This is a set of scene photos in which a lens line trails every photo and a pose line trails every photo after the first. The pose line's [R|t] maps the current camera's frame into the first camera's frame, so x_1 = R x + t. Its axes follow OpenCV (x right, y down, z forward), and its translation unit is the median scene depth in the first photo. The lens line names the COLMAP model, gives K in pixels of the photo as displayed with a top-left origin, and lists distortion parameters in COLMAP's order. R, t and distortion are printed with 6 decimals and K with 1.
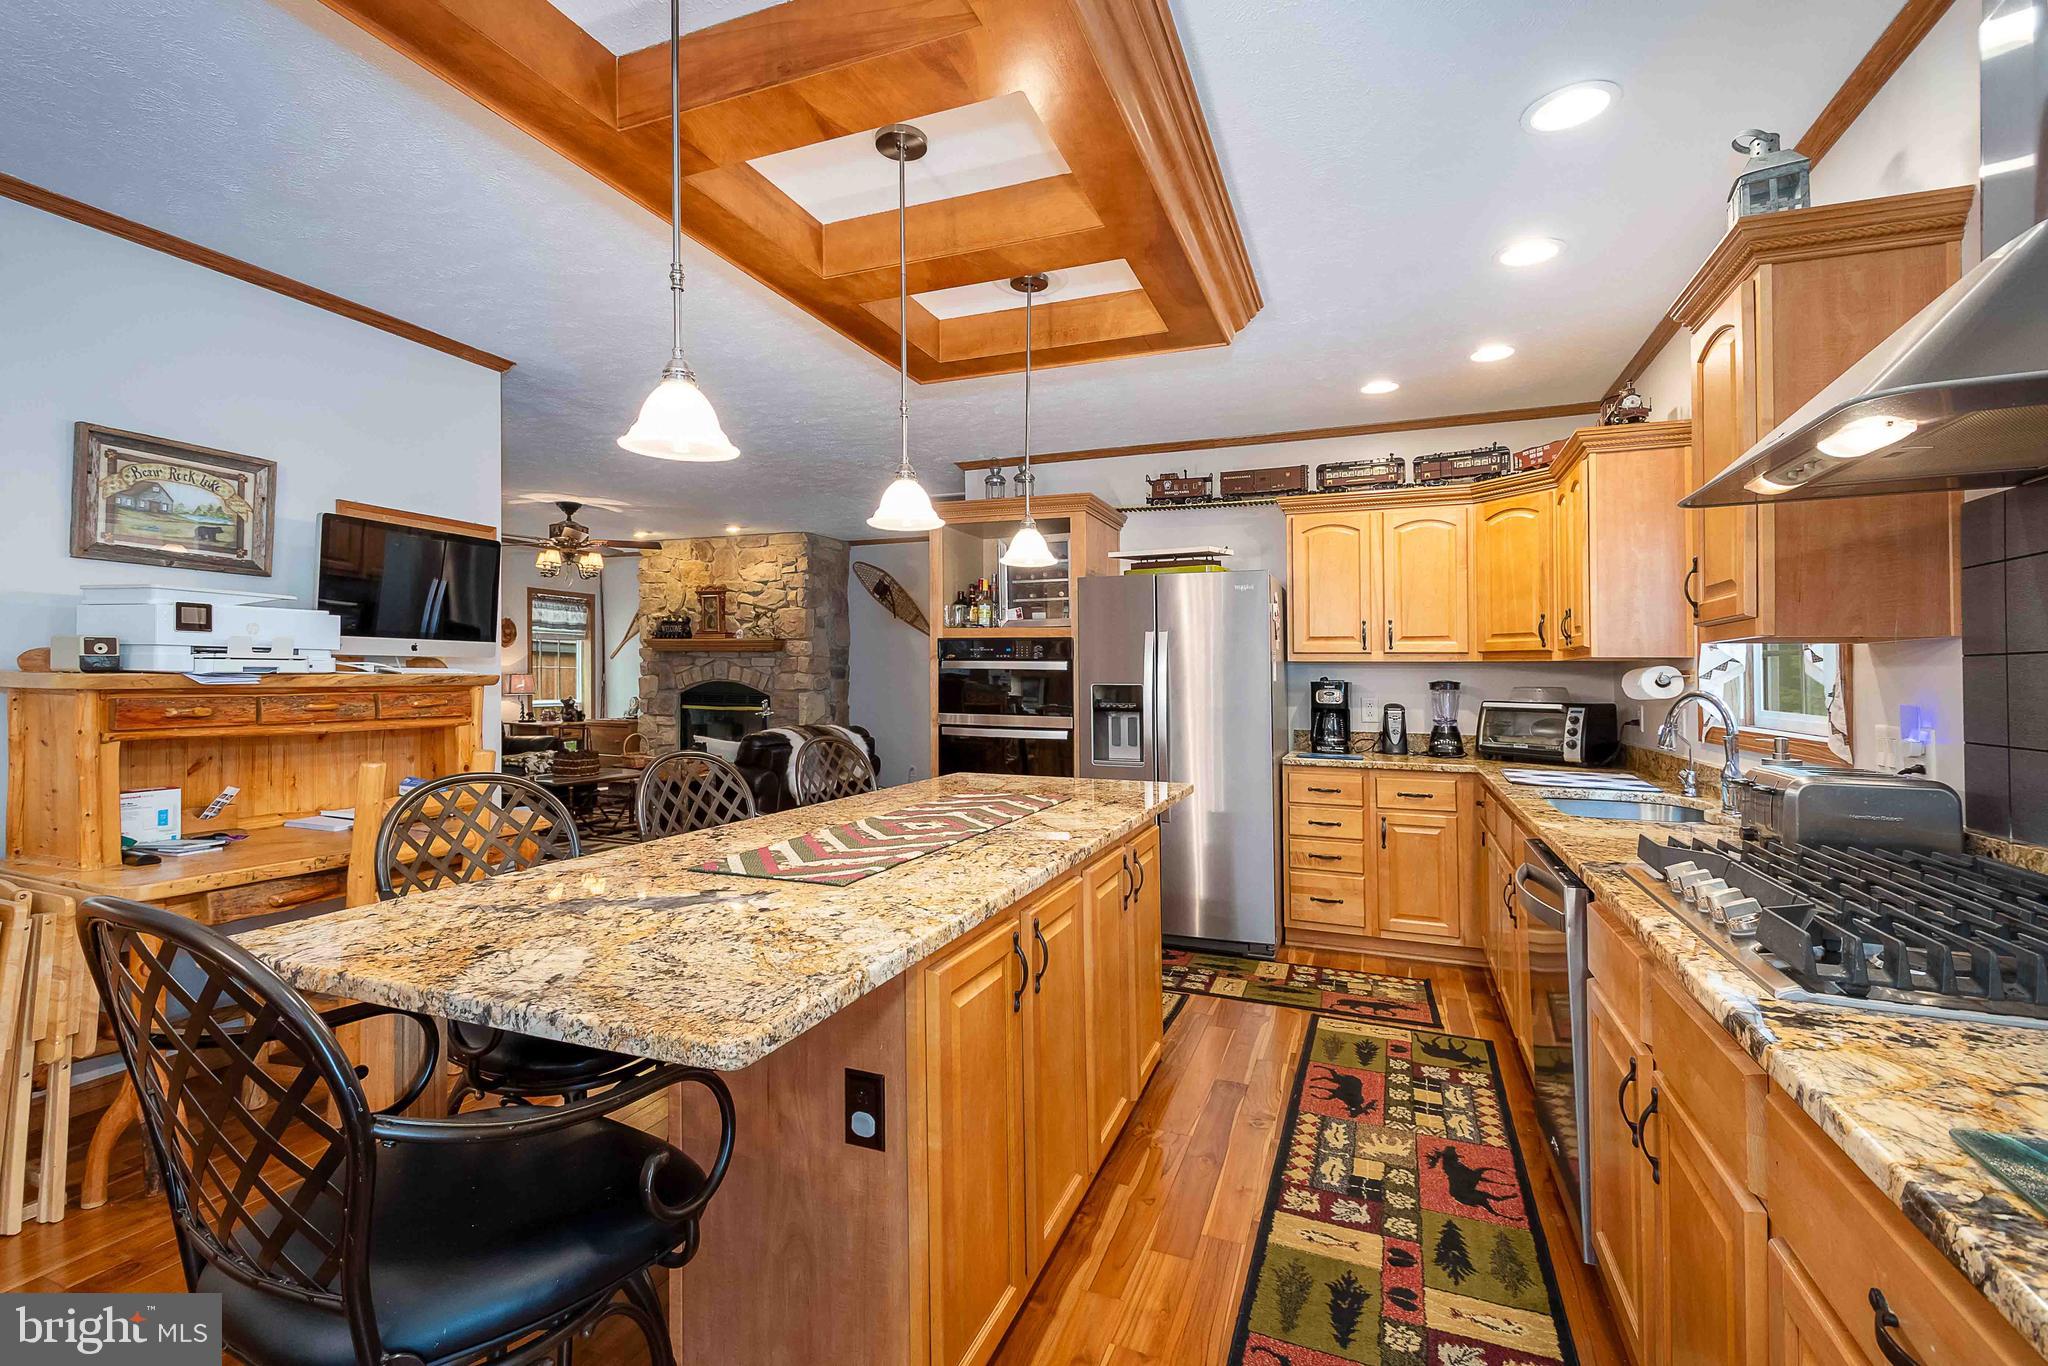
lens RADIAL K [[899.4, 0, 1012.6], [0, 899.4, 666.9], [0, 0, 1]] dist [0.003124, -0.000575]
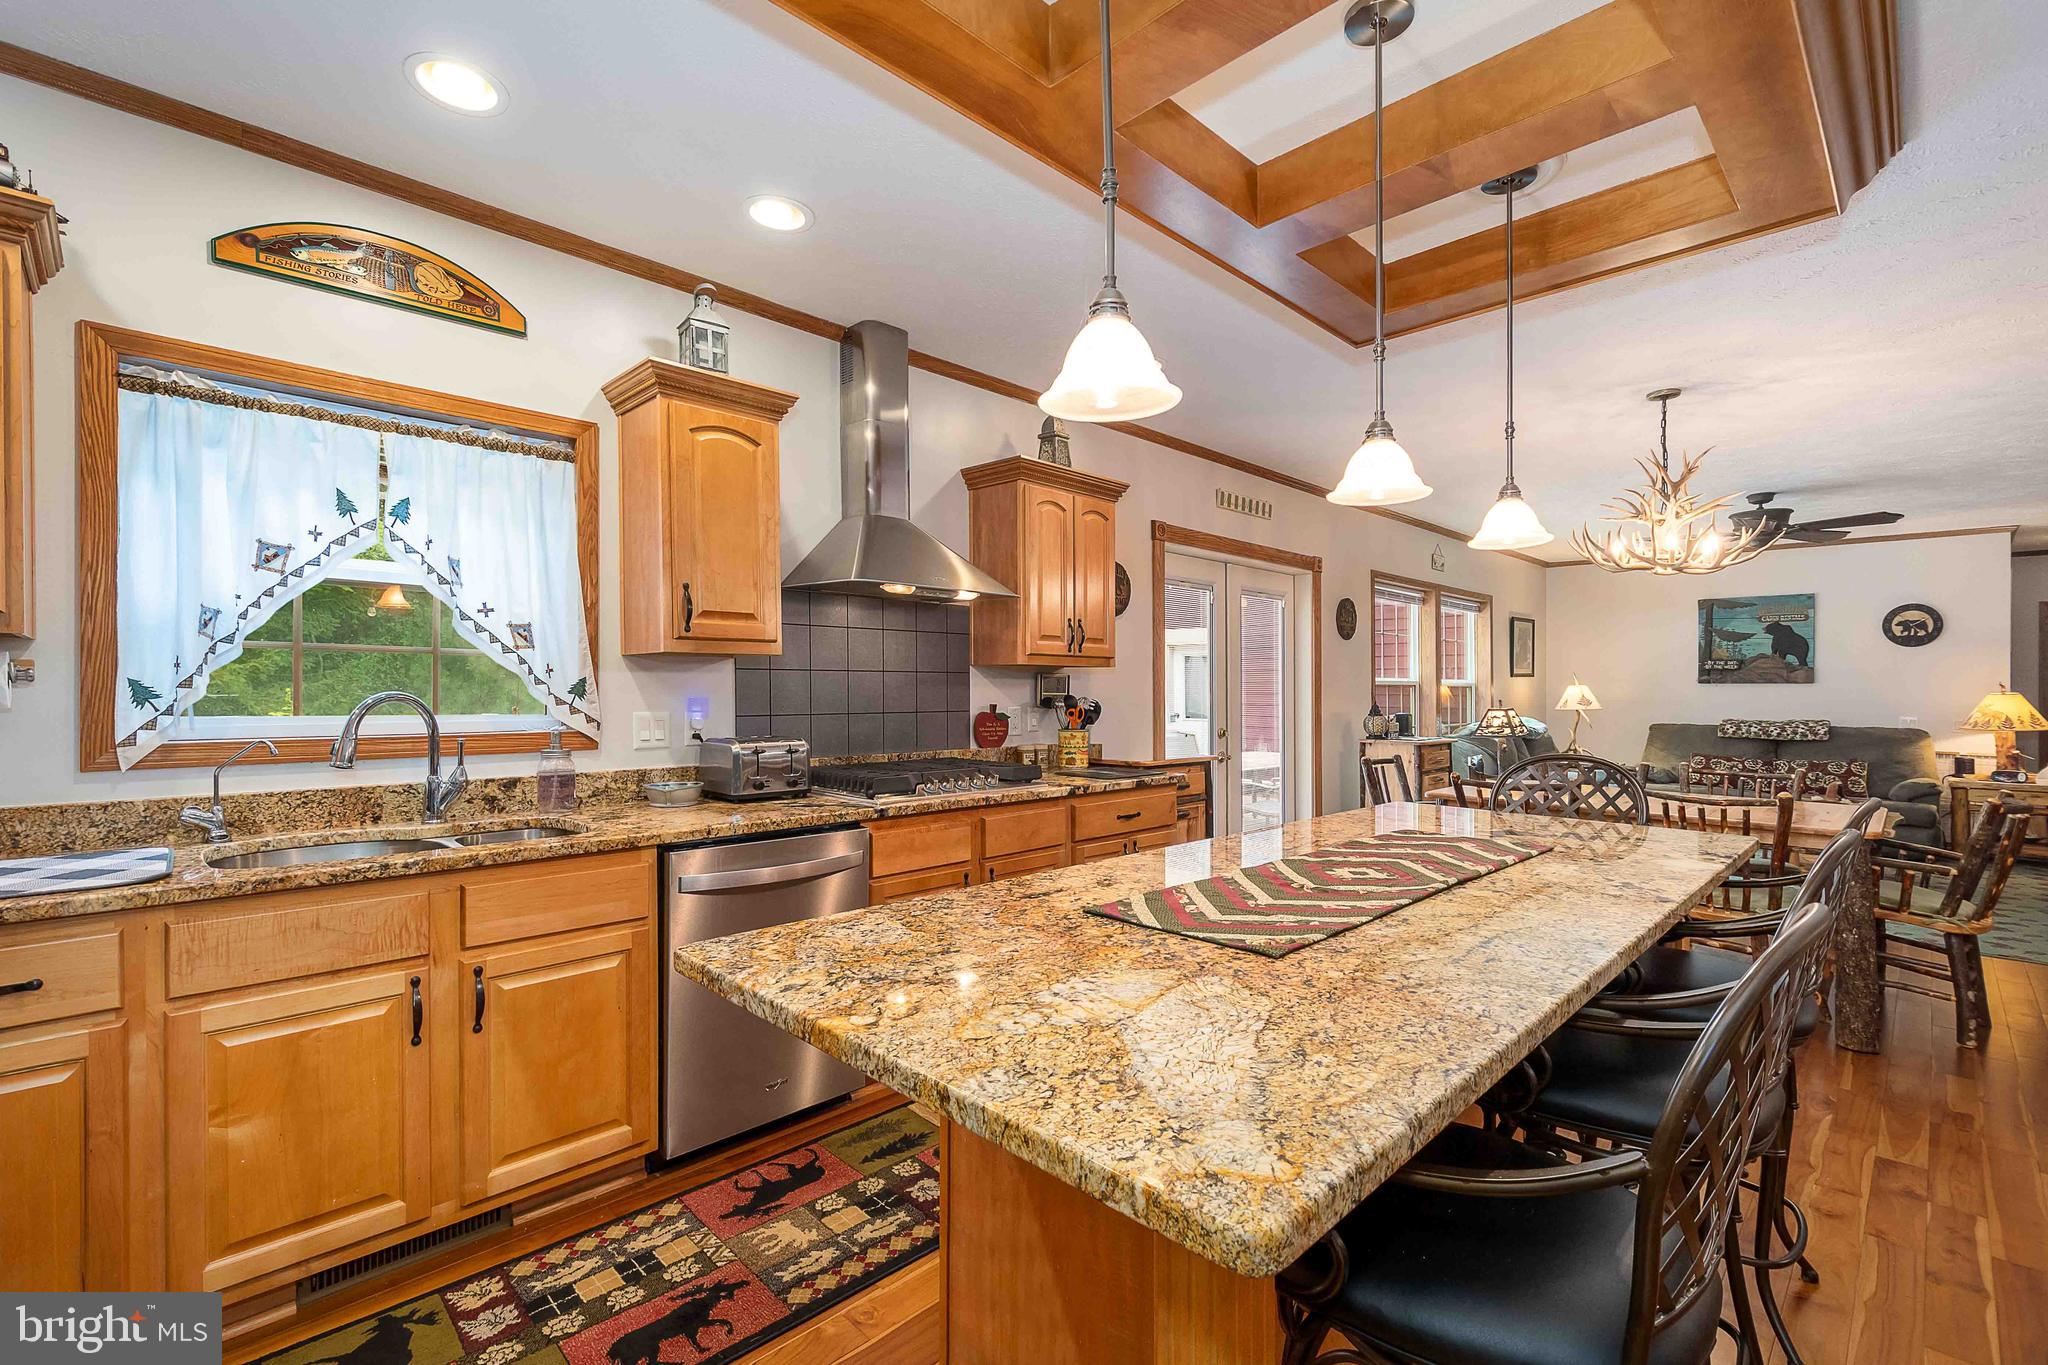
lens RADIAL K [[892.1, 0, 1009.9], [0, 892.1, 685.9], [0, 0, 1]] dist [0.003103, -0.001576]
pose [[-0.916701, -0.012002, 0.399394, -0.064043], [-0.017516, 0.999795, -0.010161, 0.011955], [-0.399190, -0.016310, -0.916723, 0.995330]]
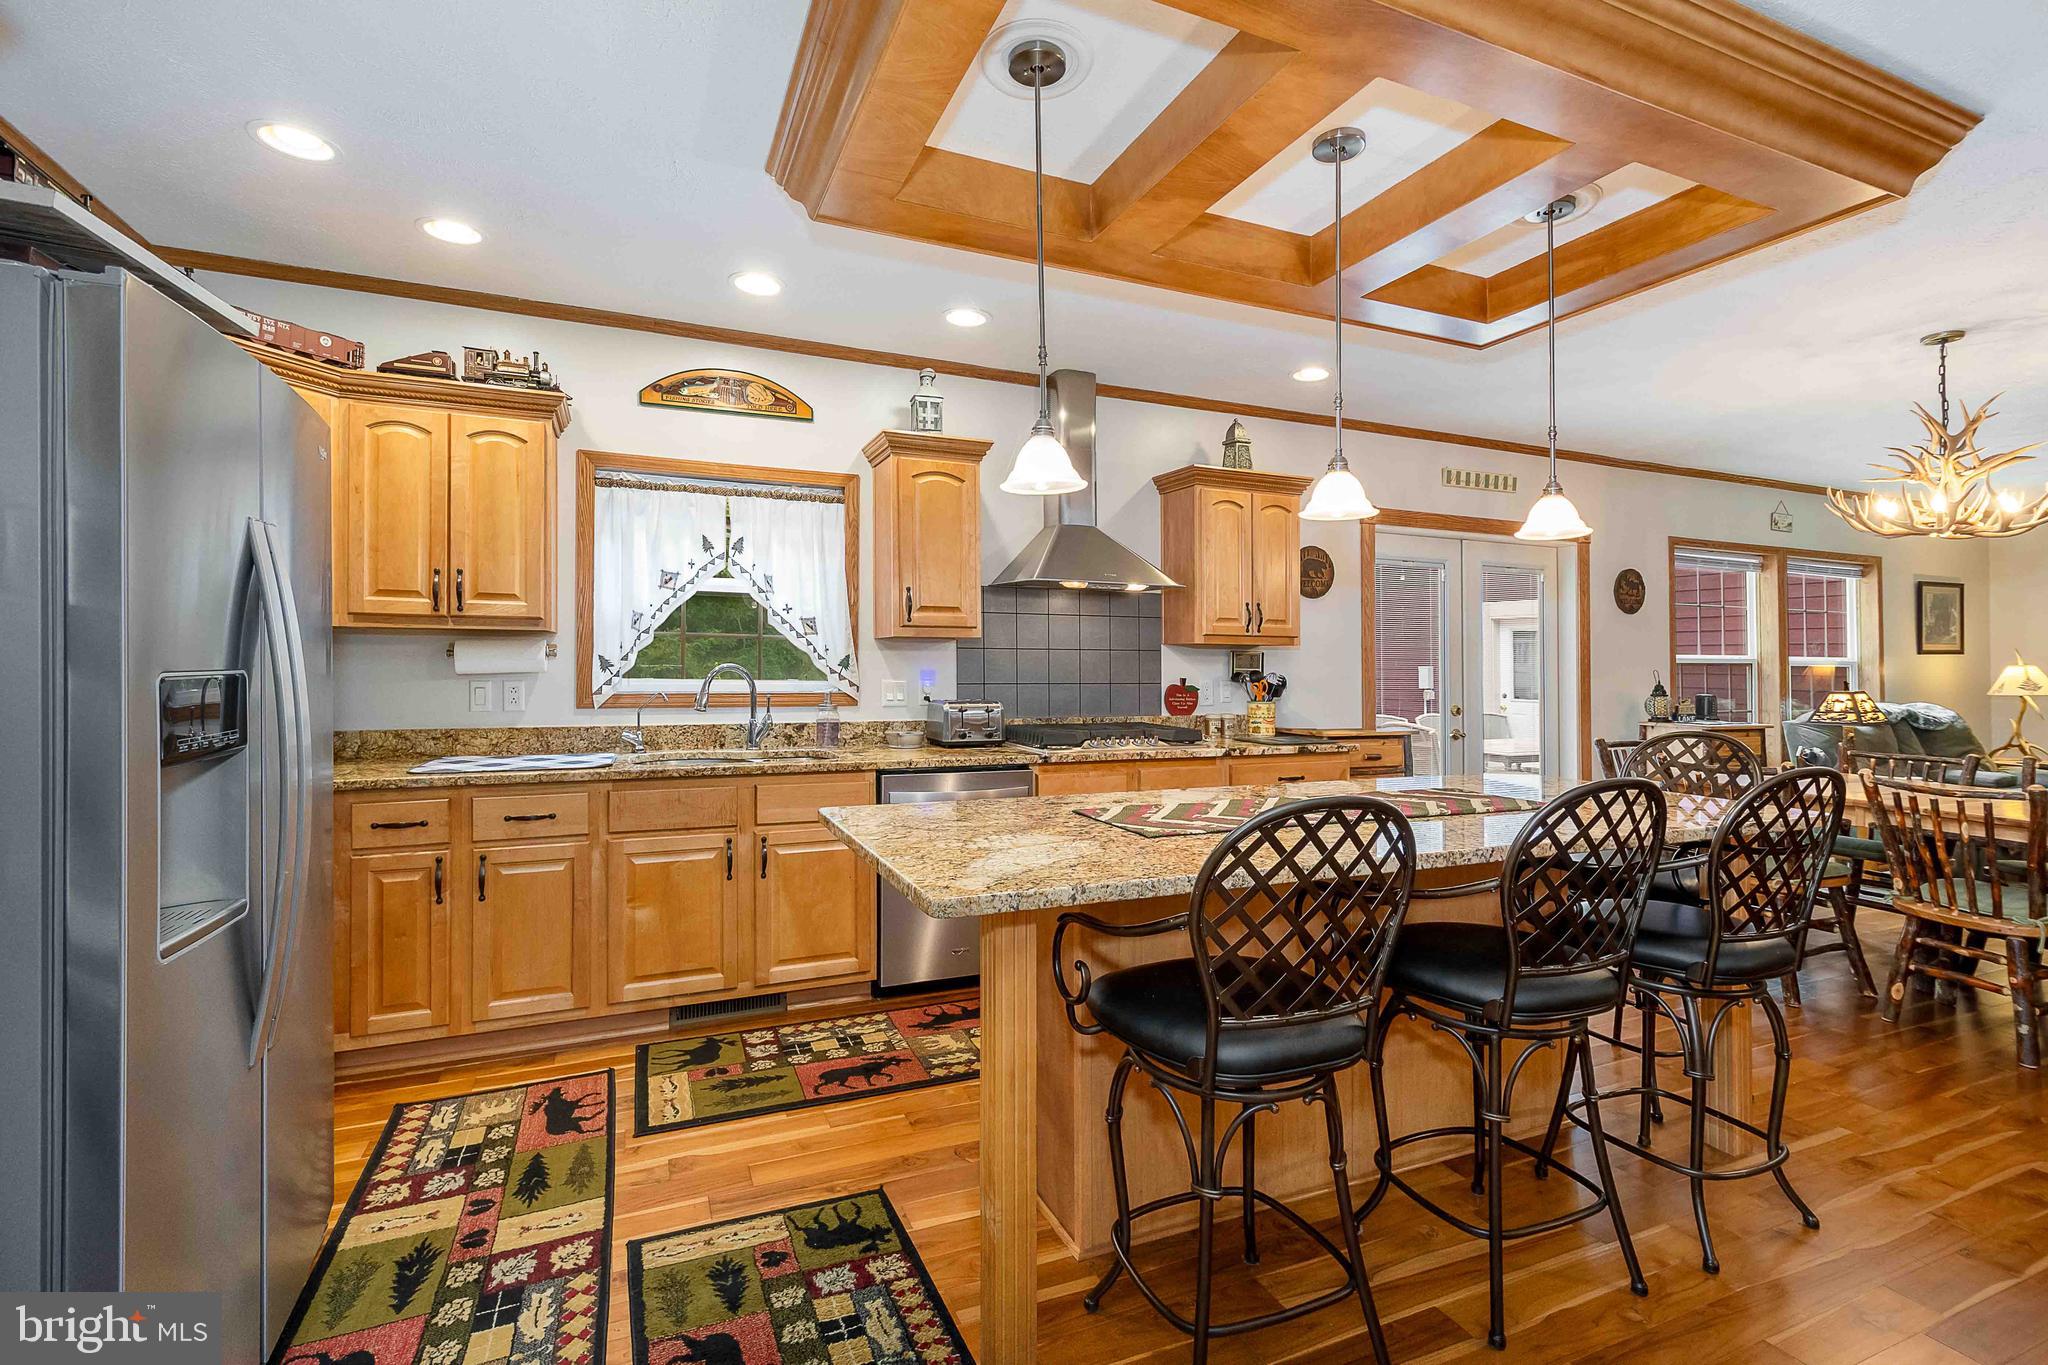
lens RADIAL K [[902.7, 0, 1009.6], [0, 902.7, 656.1], [0, 0, 1]] dist [0.000635, 0.000070]
pose [[-0.706707, -0.010128, 0.707434, -0.298897], [-0.024112, 0.999661, -0.009776, 0.011338], [-0.707095, -0.023967, -0.706712, 1.065737]]
